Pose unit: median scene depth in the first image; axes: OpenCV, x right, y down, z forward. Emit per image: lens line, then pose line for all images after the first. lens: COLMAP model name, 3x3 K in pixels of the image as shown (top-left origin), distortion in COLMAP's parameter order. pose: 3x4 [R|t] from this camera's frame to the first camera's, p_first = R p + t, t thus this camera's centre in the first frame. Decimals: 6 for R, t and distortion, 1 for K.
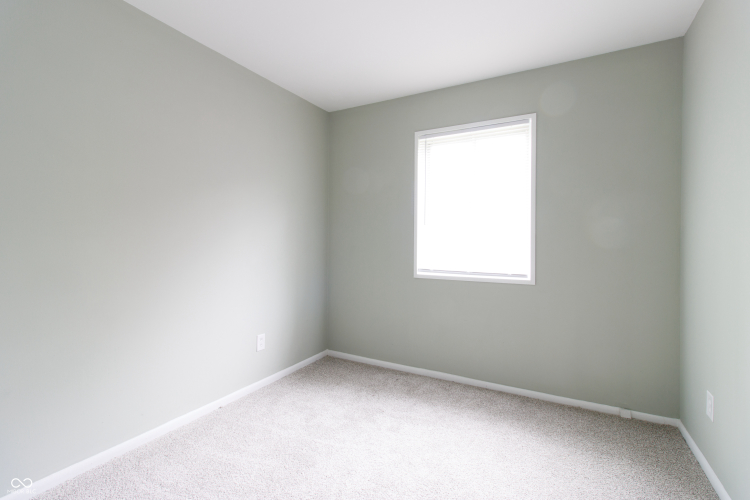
lens RADIAL K [[345.4, 0, 368.3], [0, 345.4, 243.2], [0, 0, 1]] dist [0.001962, 0.000103]
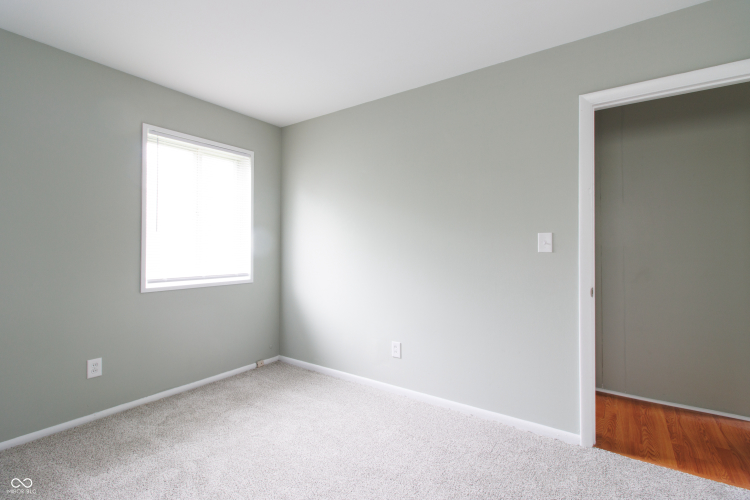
lens RADIAL K [[345.4, 0, 368.3], [0, 345.4, 243.2], [0, 0, 1]] dist [0.001962, 0.000103]
pose [[0.122504, 0.008768, 0.992429, -0.655398], [0.007172, 0.999927, -0.009720, -0.009232], [-0.992442, 0.008309, 0.122432, 0.343993]]
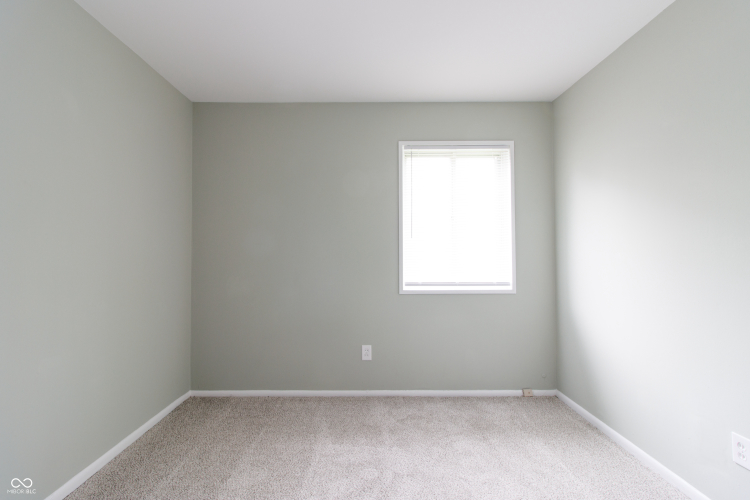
lens RADIAL K [[345.4, 0, 368.3], [0, 345.4, 243.2], [0, 0, 1]] dist [0.001962, 0.000103]
pose [[0.873217, 0.007112, 0.487279, -0.409960], [0.011365, 0.999324, -0.034952, -0.005540], [-0.487198, 0.036058, 0.872547, 0.216223]]
